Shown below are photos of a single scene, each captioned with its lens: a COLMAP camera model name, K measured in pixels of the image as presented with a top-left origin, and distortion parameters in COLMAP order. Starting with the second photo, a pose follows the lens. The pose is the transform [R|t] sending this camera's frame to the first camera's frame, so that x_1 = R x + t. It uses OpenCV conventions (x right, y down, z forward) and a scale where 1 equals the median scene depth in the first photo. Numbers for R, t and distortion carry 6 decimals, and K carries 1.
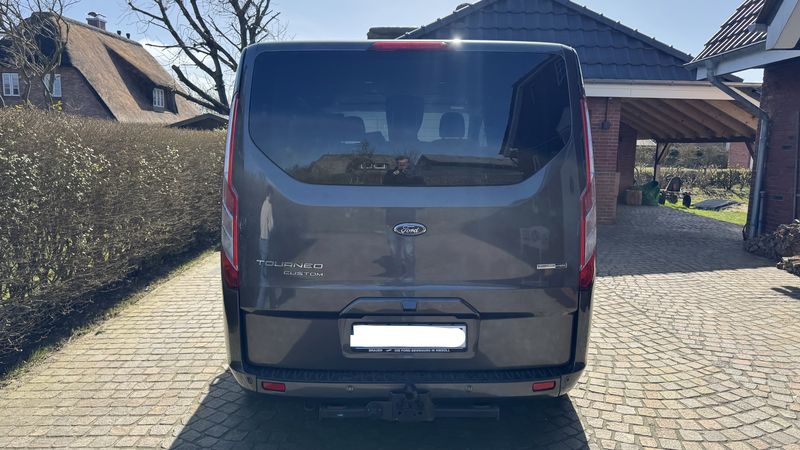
lens RADIAL K [[564.0, 0, 400.0], [0, 564.0, 225.0], [0, 0, 1]] dist [0.077979, -0.095811]
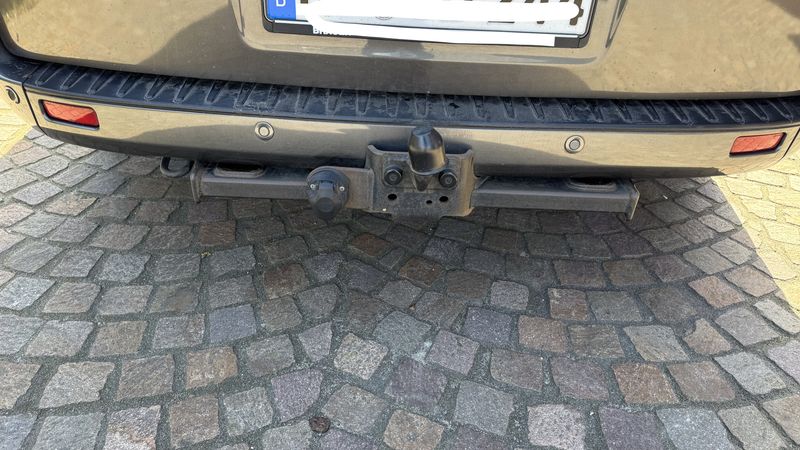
lens RADIAL K [[564.0, 0, 400.0], [0, 564.0, 225.0], [0, 0, 1]] dist [0.077979, -0.095811]
pose [[0.998906, 0.043615, 0.016865, -0.000713], [-0.046580, 0.896342, 0.440910, 0.126455], [0.004113, -0.441213, 0.897393, 0.461746]]
